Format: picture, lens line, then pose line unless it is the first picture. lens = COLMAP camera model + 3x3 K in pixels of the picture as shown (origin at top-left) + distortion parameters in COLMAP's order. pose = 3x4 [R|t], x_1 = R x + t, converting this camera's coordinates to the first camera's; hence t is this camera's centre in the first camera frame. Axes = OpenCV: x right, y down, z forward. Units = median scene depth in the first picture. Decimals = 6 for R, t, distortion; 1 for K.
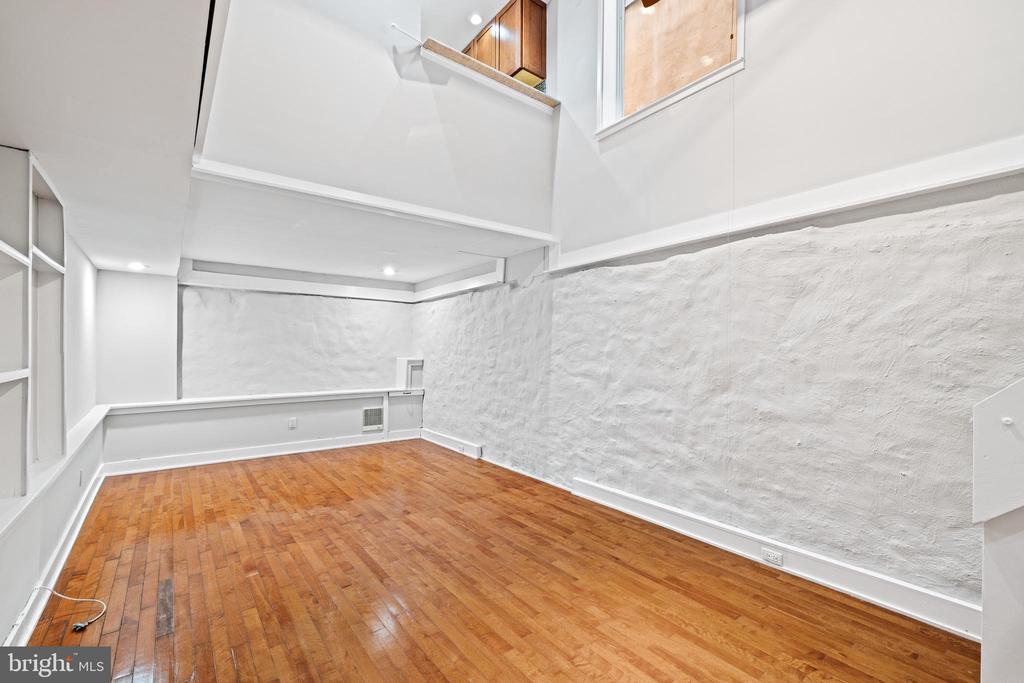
lens RADIAL K [[431.6, 0, 509.4], [0, 431.6, 347.4], [0, 0, 1]] dist [-0.000027, 0.000951]
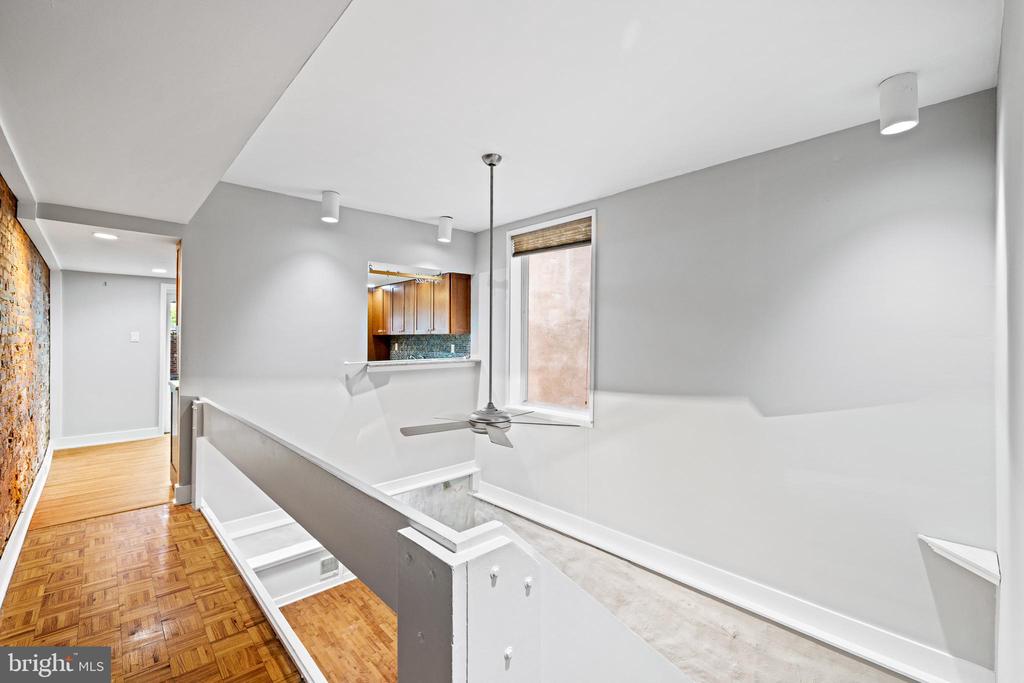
lens RADIAL K [[431.6, 0, 509.9], [0, 431.6, 337.1], [0, 0, 1]] dist [-0.000027, 0.000951]
pose [[0.995538, -0.003216, 0.094302, 0.094994], [0.003434, 0.999992, -0.002155, -0.714853], [-0.094294, 0.002469, 0.995541, -0.322178]]
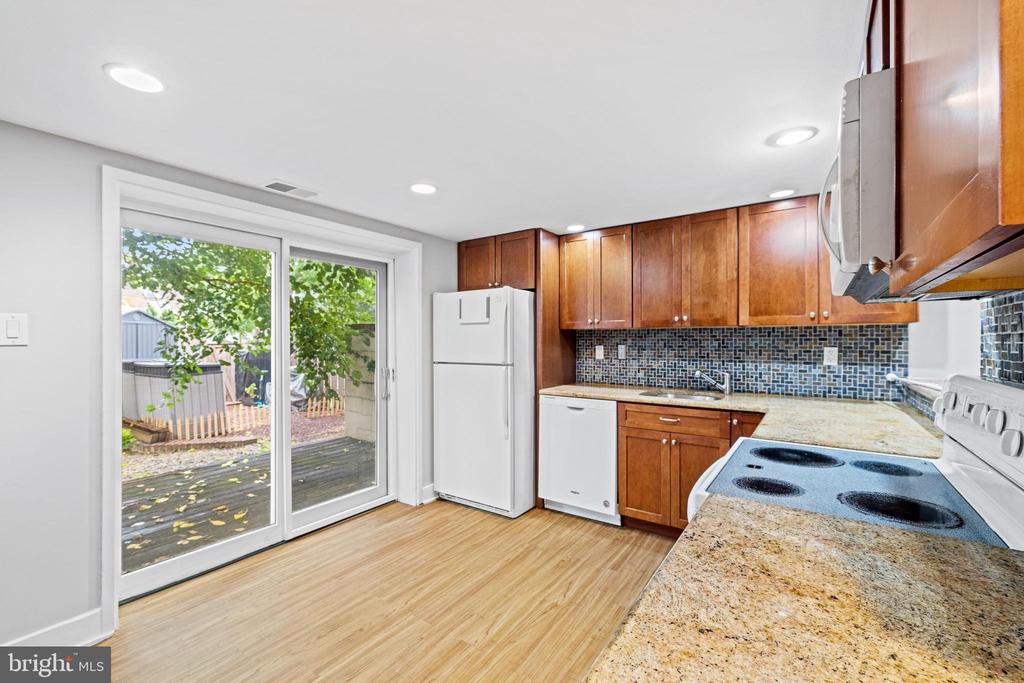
lens RADIAL K [[431.6, 0, 507.8], [0, 431.6, 341.4], [0, 0, 1]] dist [-0.000027, 0.000951]
pose [[0.955670, -0.010220, 0.294263, -0.695176], [0.007413, 0.999916, 0.010652, -0.714778], [-0.294347, -0.007998, 0.955665, 0.705137]]
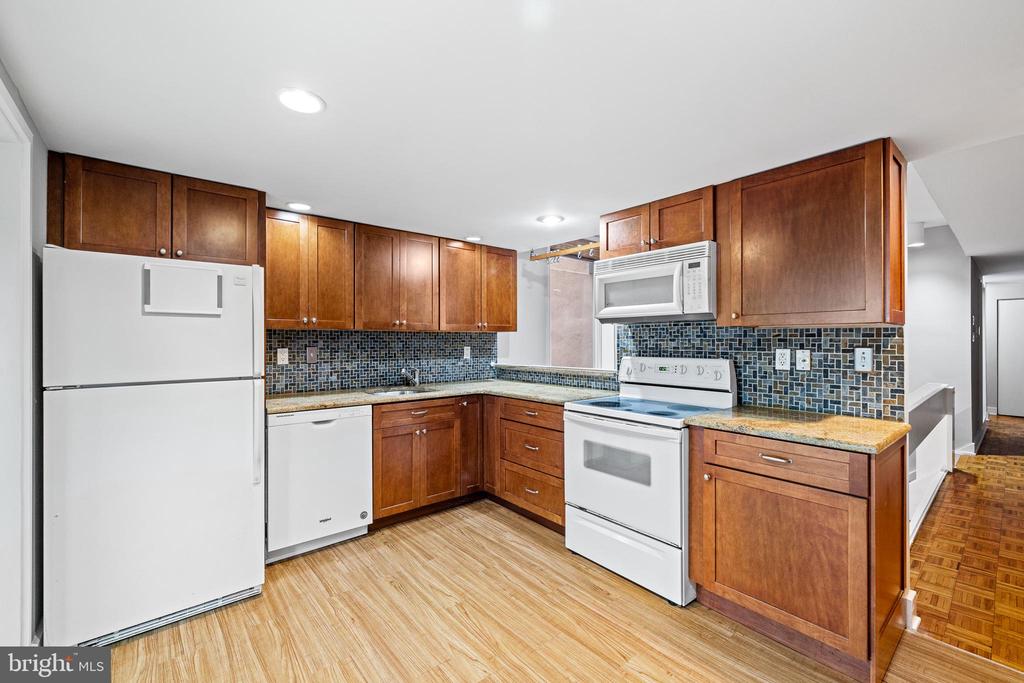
lens RADIAL K [[431.6, 0, 505.9], [0, 431.6, 338.1], [0, 0, 1]] dist [-0.000027, 0.000951]
pose [[-0.034252, -0.002772, 0.999409, -1.041009], [-0.006664, 0.999975, 0.002545, -0.717468], [-0.999391, -0.006573, -0.034269, 1.178251]]
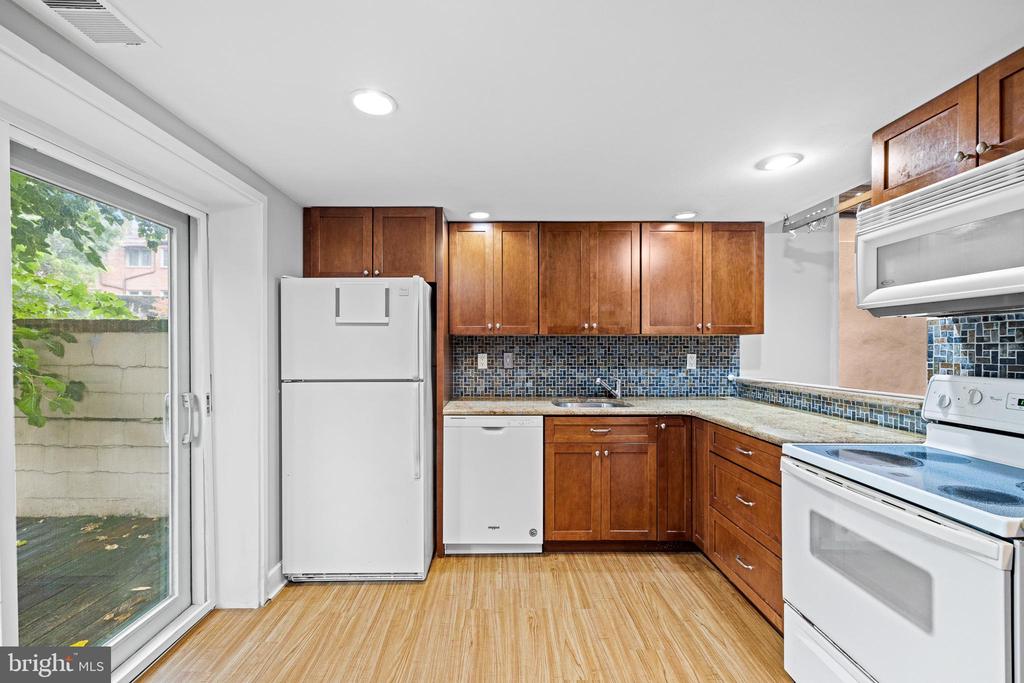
lens RADIAL K [[431.6, 0, 501.0], [0, 431.6, 348.6], [0, 0, 1]] dist [-0.000027, 0.000951]
pose [[0.607385, -0.011482, 0.794325, -0.874381], [-0.000450, 0.999890, 0.014798, -0.716155], [-0.794407, -0.009346, 0.607313, 1.018345]]
